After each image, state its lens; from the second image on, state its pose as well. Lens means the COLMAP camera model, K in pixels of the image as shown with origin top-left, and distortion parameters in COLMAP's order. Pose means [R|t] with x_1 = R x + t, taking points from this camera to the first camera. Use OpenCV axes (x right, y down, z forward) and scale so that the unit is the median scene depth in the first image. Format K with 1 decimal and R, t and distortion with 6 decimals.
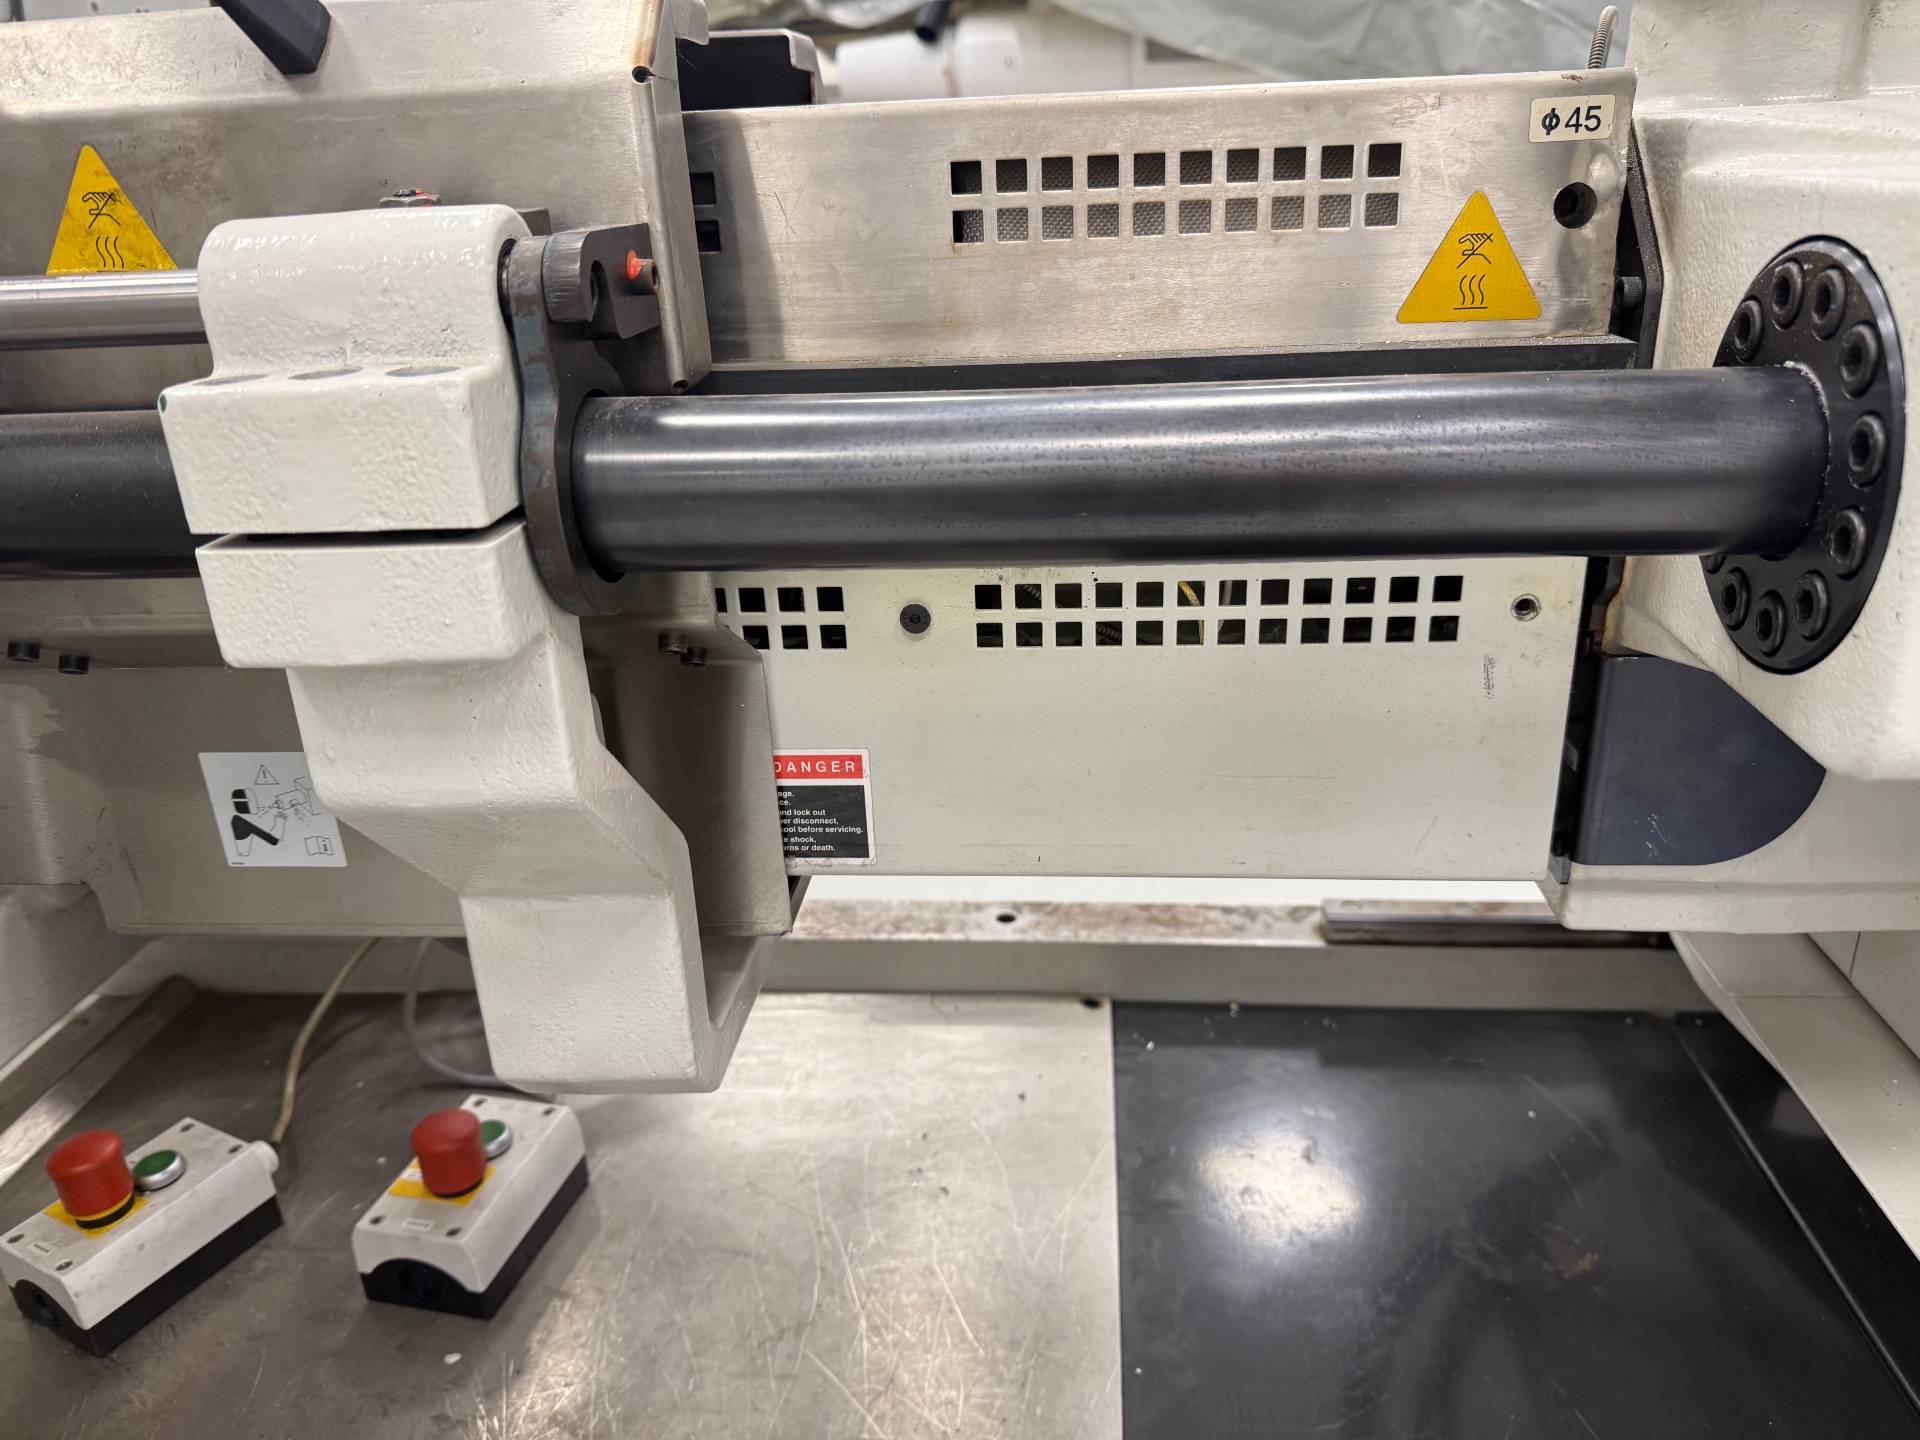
lens RADIAL K [[1357.1, 0, 960.0], [0, 1357.1, 720.0], [0, 0, 1]] dist [0.037222, -0.088052]
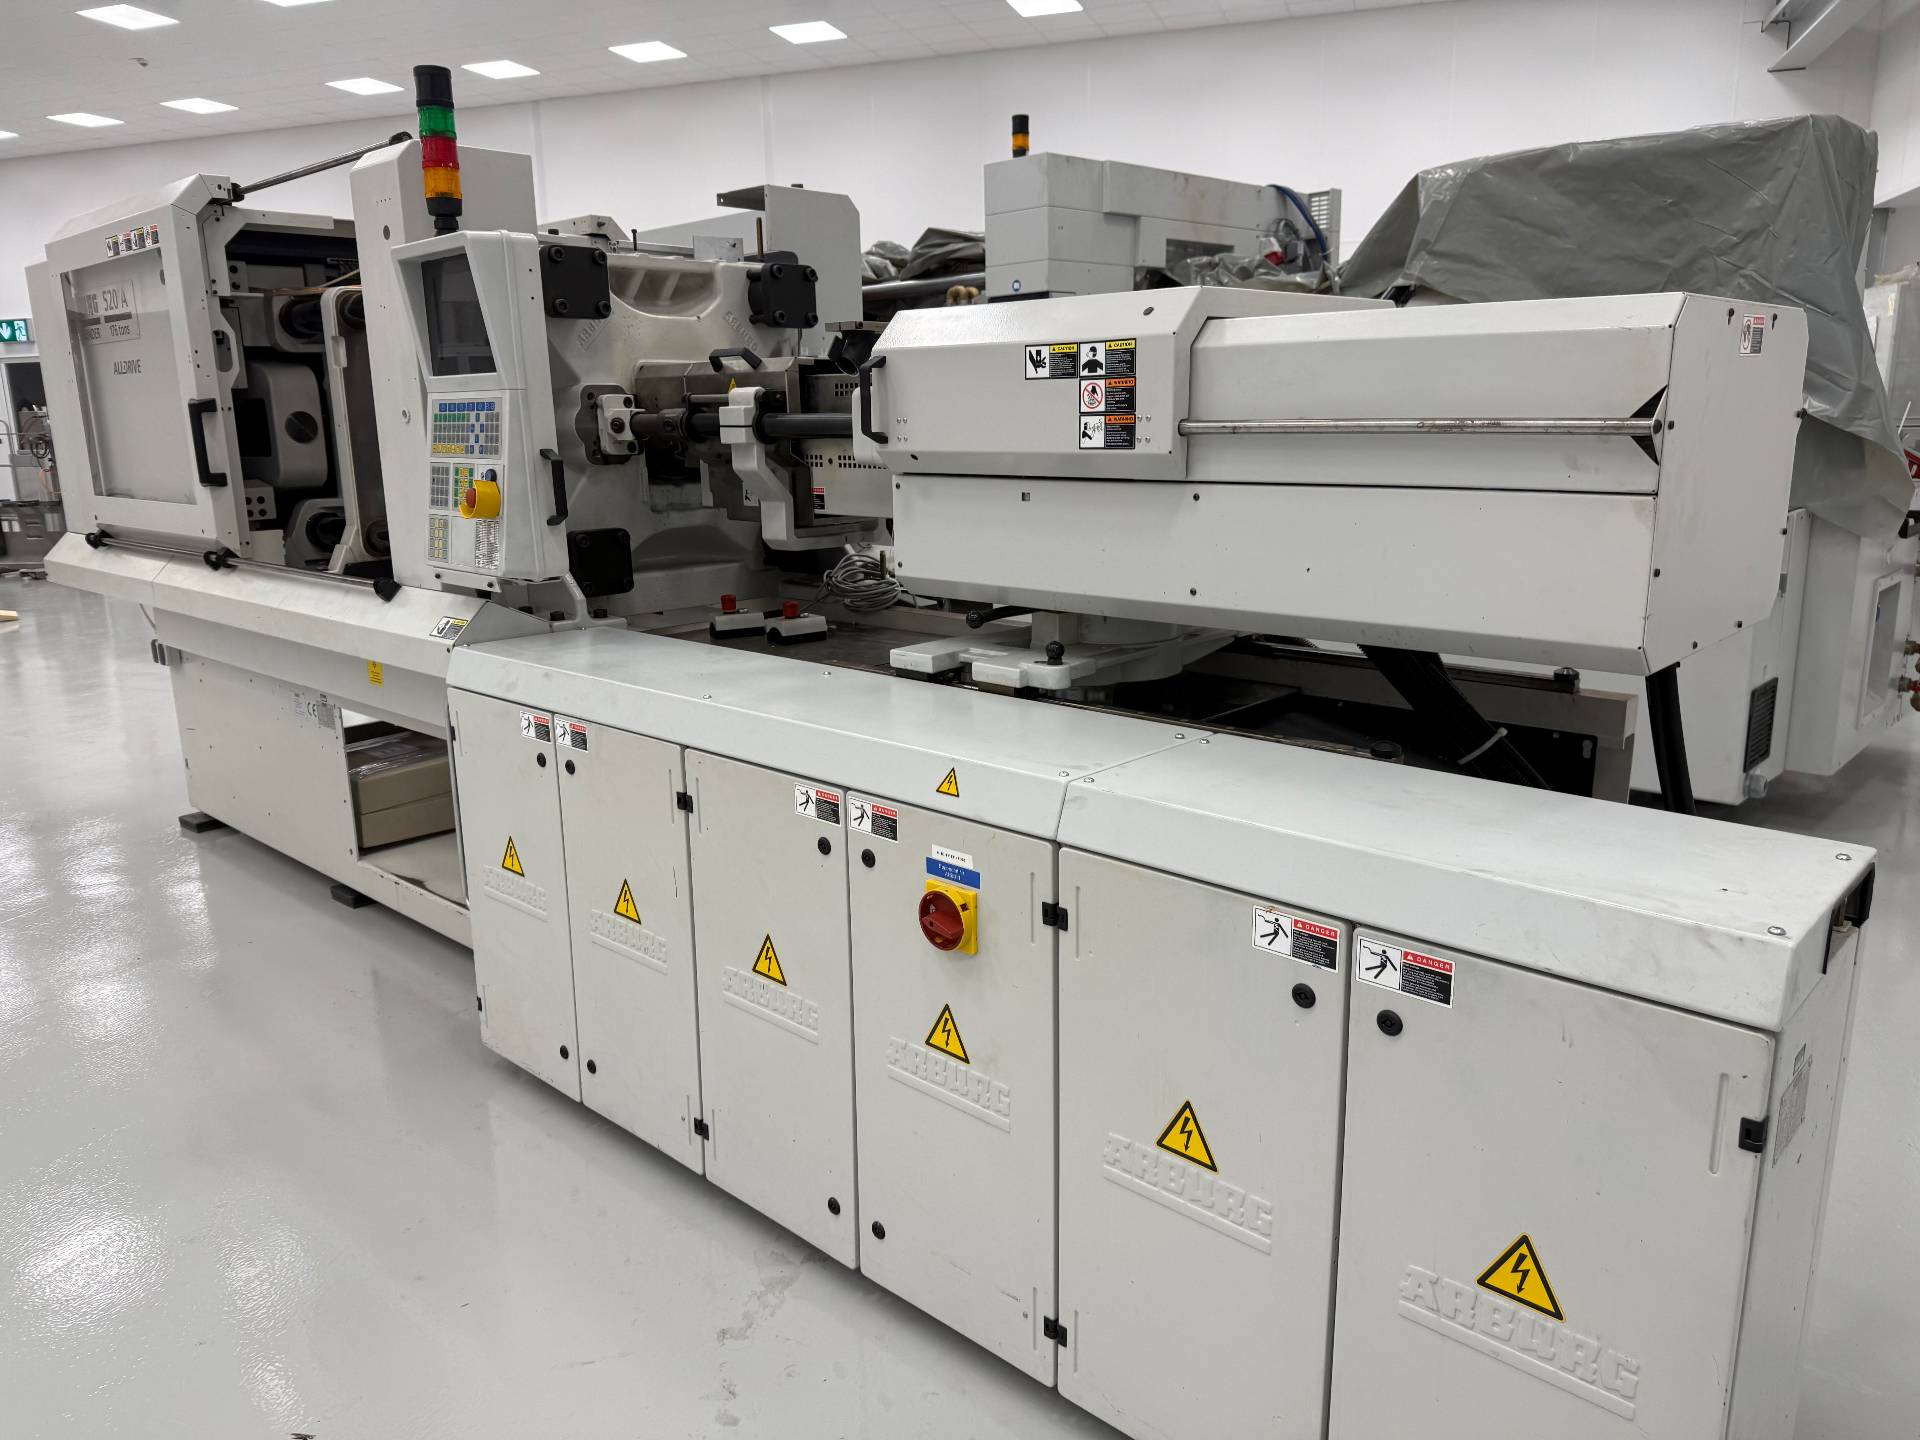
lens RADIAL K [[1341.5, 0, 960.0], [0, 1341.5, 720.0], [0, 0, 1]] dist [0.075406, -0.084703]
pose [[0.789092, 0.166785, -0.591199, 4.359280], [-0.248458, 0.966853, -0.058862, 1.309249], [0.561785, 0.193336, 0.804375, -3.360179]]
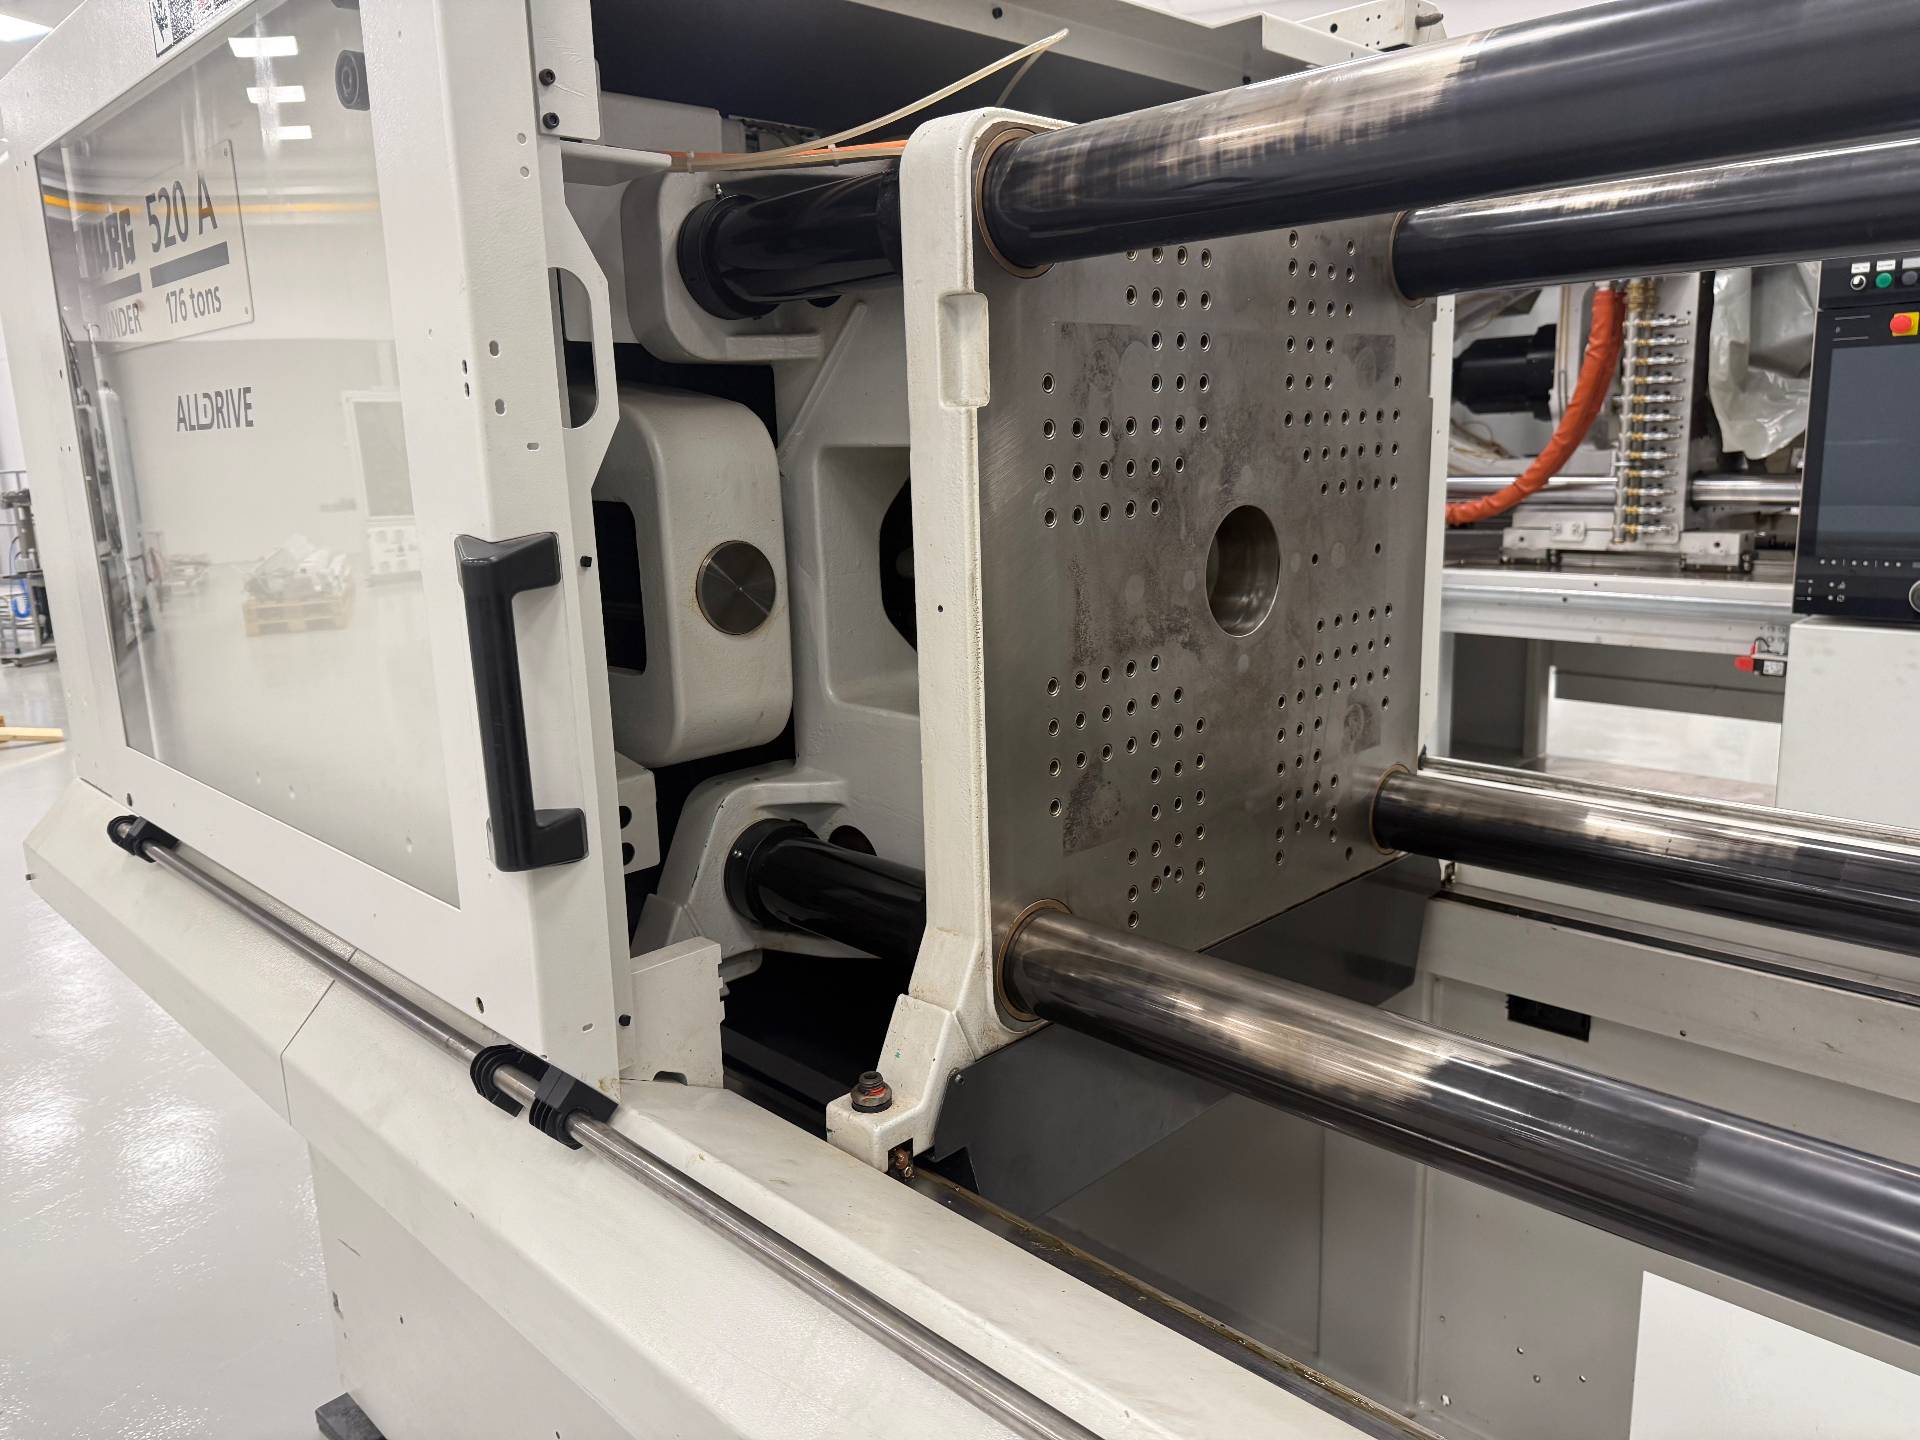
lens RADIAL K [[1341.5, 0, 960.0], [0, 1341.5, 720.0], [0, 0, 1]] dist [0.075406, -0.084703]
pose [[0.764880, 0.153348, -0.625653, -2.325172], [-0.246966, 0.966845, -0.064949, 0.357359], [0.594950, 0.204193, 0.777393, -0.921657]]
